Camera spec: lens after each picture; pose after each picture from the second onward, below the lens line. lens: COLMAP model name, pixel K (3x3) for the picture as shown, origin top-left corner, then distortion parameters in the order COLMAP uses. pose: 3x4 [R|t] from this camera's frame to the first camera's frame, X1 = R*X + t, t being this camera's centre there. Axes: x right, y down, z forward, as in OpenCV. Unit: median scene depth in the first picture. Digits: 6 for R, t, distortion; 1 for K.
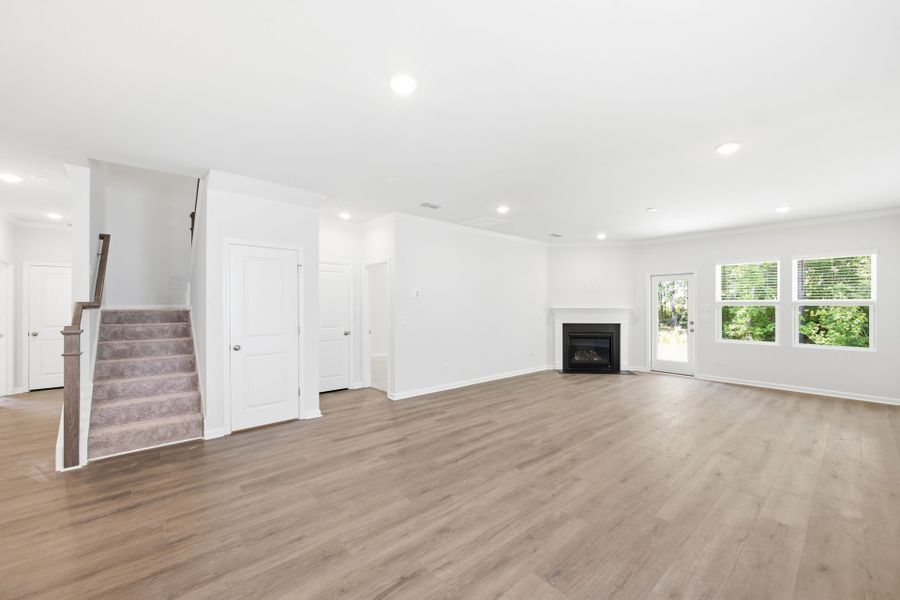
lens RADIAL K [[353.6, 0, 451.7], [0, 353.6, 303.5], [0, 0, 1]] dist [-0.000633, 0.000058]
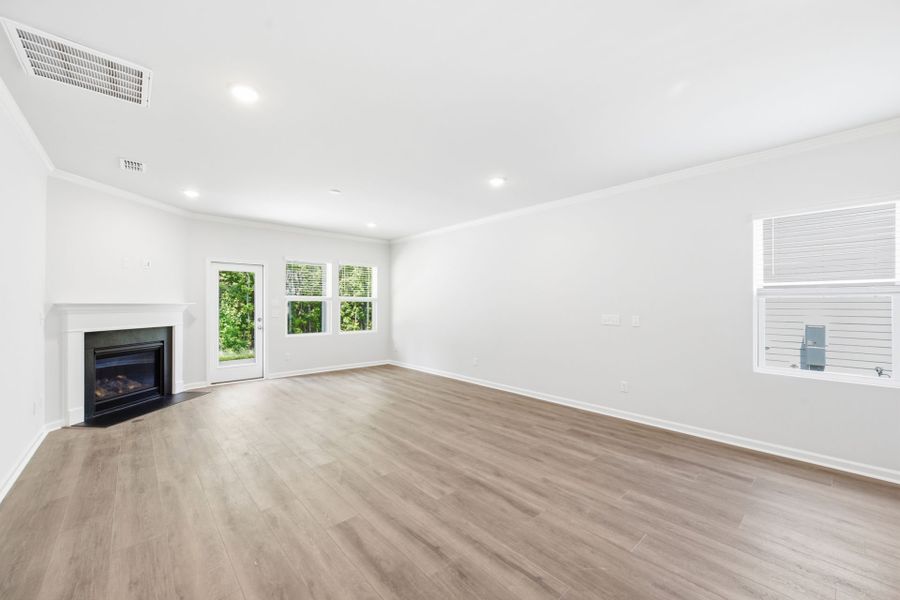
lens RADIAL K [[353.6, 0, 451.7], [0, 353.6, 303.5], [0, 0, 1]] dist [-0.000633, 0.000058]
pose [[-0.018062, 0.003009, 0.999832, -0.296473], [-0.008164, 0.999962, -0.003157, 0.014915], [-0.999804, -0.008220, -0.018036, 0.643570]]
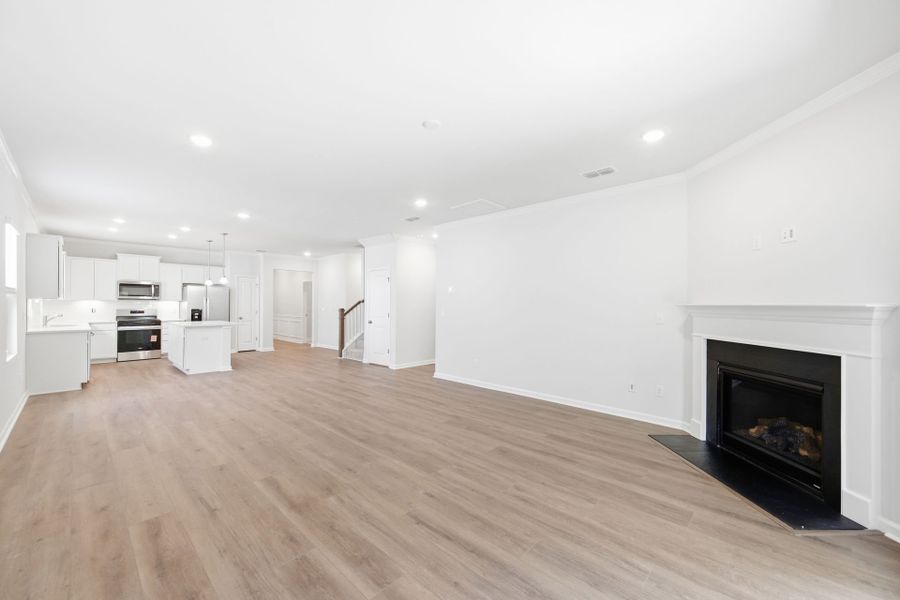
lens RADIAL K [[353.6, 0, 451.7], [0, 353.6, 303.5], [0, 0, 1]] dist [-0.000633, 0.000058]
pose [[0.099867, -0.002312, -0.994998, 1.001198], [-0.000985, 0.999997, -0.002423, 0.017154], [0.995000, 0.001222, 0.099864, 0.870706]]
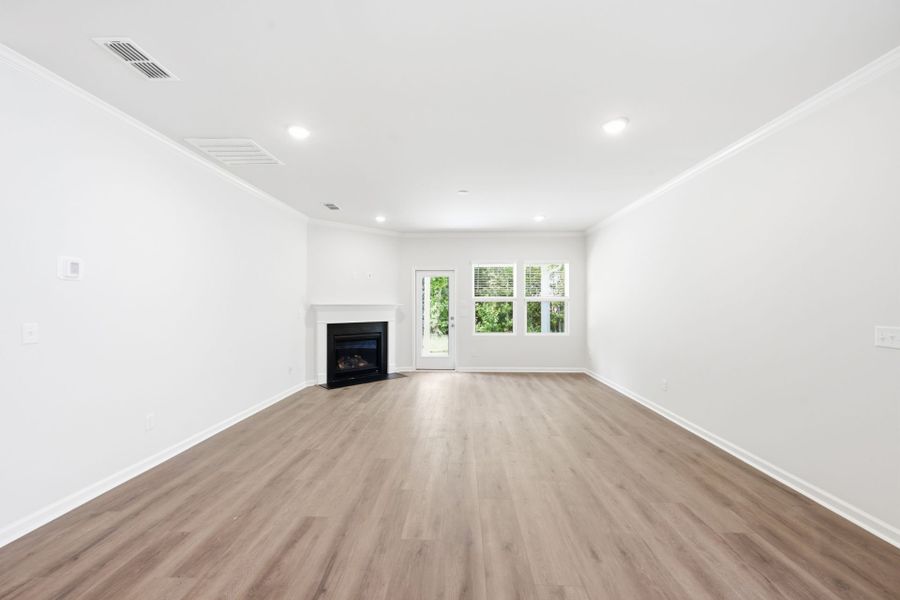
lens RADIAL K [[352.6, 0, 451.0], [0, 352.6, 299.5], [0, 0, 1]] dist [-0.001326, -0.000183]
pose [[0.679277, 0.009491, 0.733820, -0.097103], [-0.003298, 0.999946, -0.009879, 0.012768], [-0.733874, 0.004290, 0.679272, 0.373193]]
